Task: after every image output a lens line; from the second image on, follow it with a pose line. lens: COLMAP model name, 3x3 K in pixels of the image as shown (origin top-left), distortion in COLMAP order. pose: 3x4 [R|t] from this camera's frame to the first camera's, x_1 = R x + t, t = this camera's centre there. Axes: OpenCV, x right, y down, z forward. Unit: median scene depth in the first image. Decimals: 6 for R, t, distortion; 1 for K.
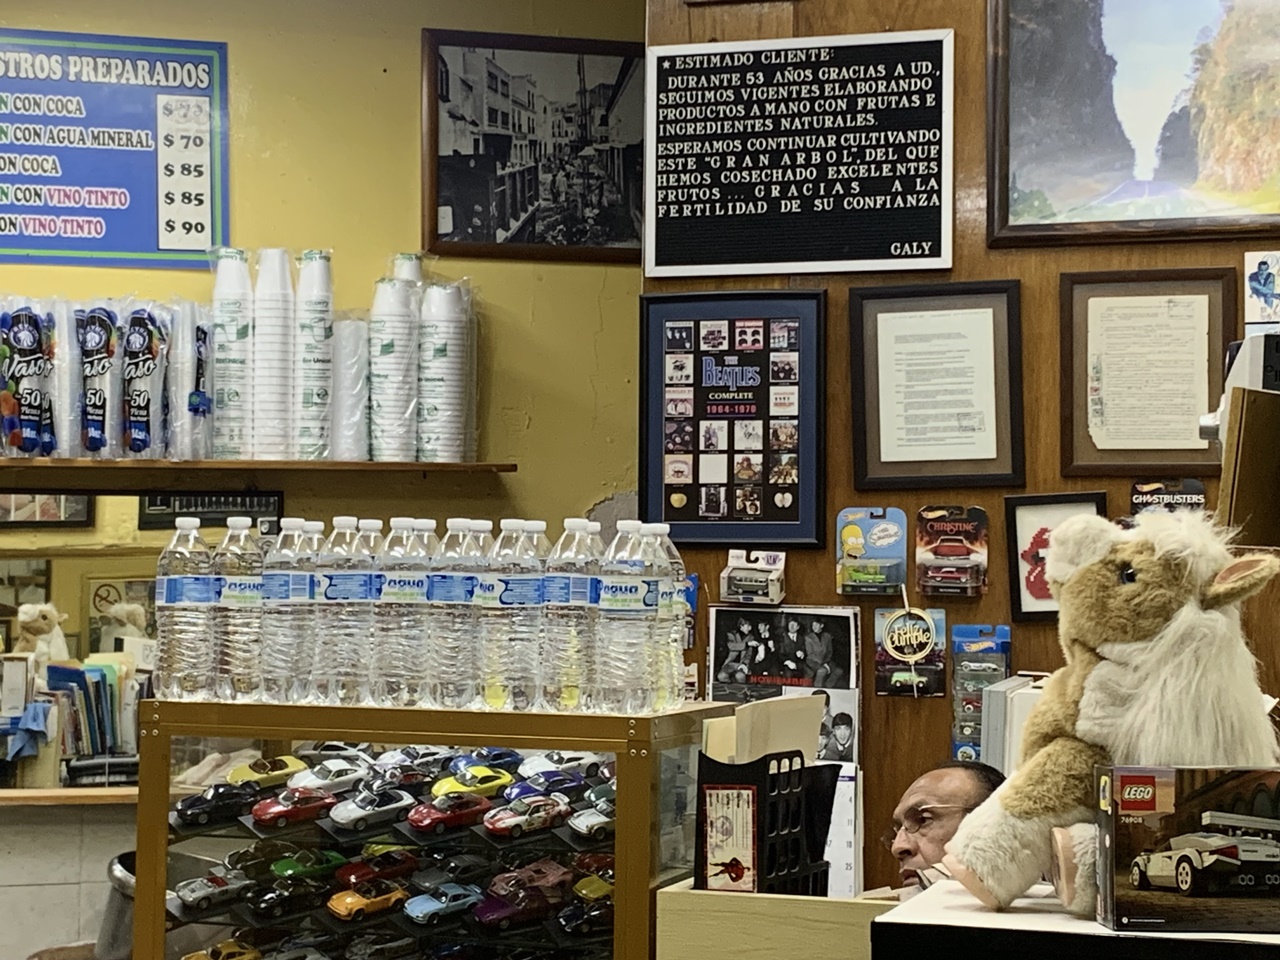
lens RADIAL K [[2667.7, 0, 638.6], [0, 2667.7, 480.1], [0, 0, 1]] dist [0.088849, 0.000000]
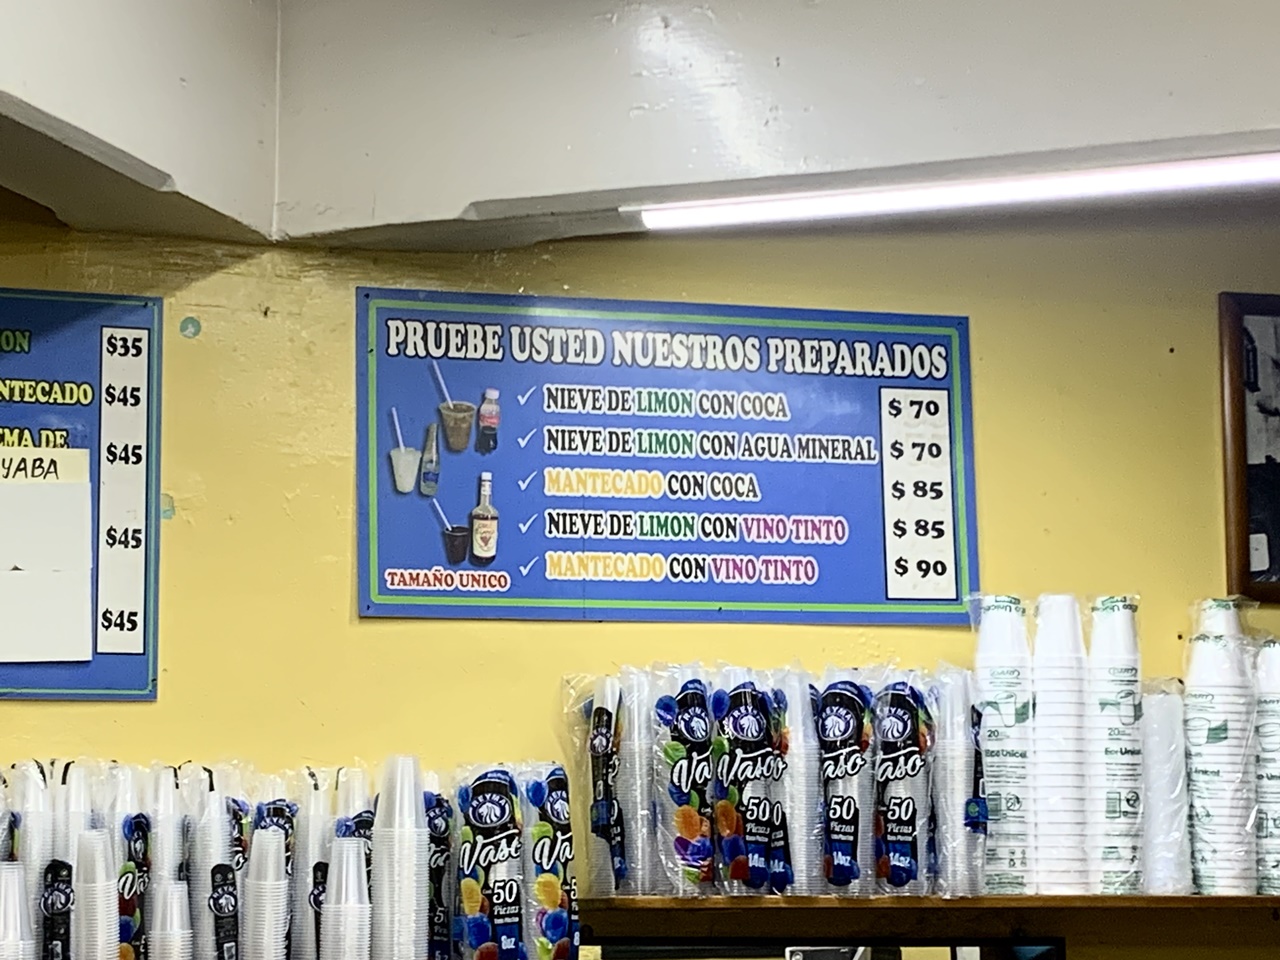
lens RADIAL K [[2991.5, 0, 640.9], [0, 2991.5, 480.1], [0, 0, 1]] dist [0.086284, 0.000000]
pose [[0.996862, -0.017640, -0.077174, -0.184894], [0.007734, 0.991896, -0.126820, -0.016226], [0.078786, 0.125825, 0.988919, 0.193755]]
